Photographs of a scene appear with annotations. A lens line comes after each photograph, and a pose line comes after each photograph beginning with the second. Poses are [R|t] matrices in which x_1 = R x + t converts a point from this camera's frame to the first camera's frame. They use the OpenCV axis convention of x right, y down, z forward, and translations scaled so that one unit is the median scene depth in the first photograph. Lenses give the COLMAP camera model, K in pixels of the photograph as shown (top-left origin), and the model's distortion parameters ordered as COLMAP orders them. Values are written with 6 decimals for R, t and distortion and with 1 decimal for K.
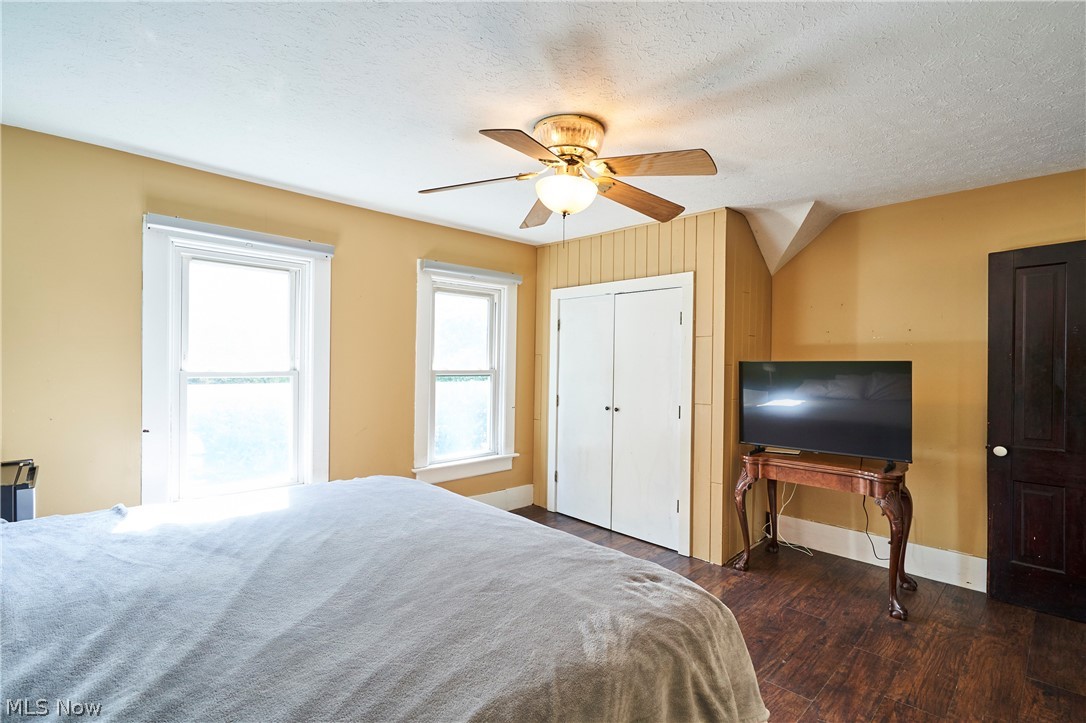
lens RADIAL K [[502.3, 0, 543.0], [0, 502.3, 367.0], [0, 0, 1]] dist [-0.001446, -0.000303]
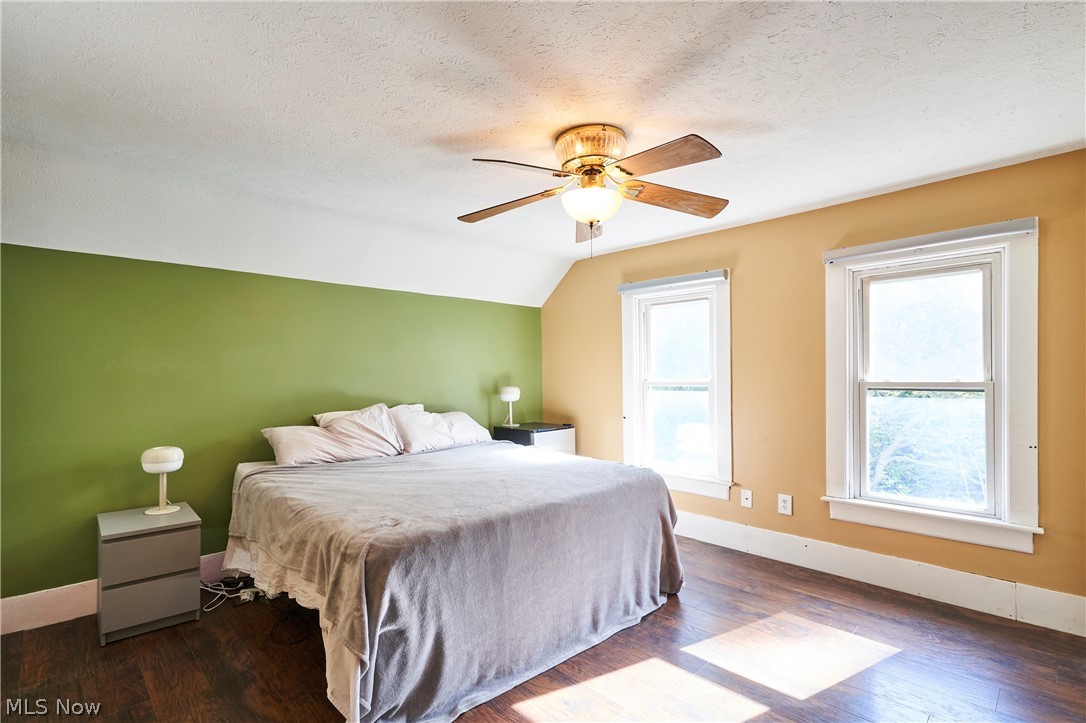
lens RADIAL K [[502.3, 0, 543.0], [0, 502.3, 367.0], [0, 0, 1]] dist [-0.001446, -0.000303]
pose [[0.024014, -0.022184, -0.999465, 0.588799], [0.003712, 0.999749, -0.022101, -0.001244], [0.999705, -0.003179, 0.024091, 0.486710]]
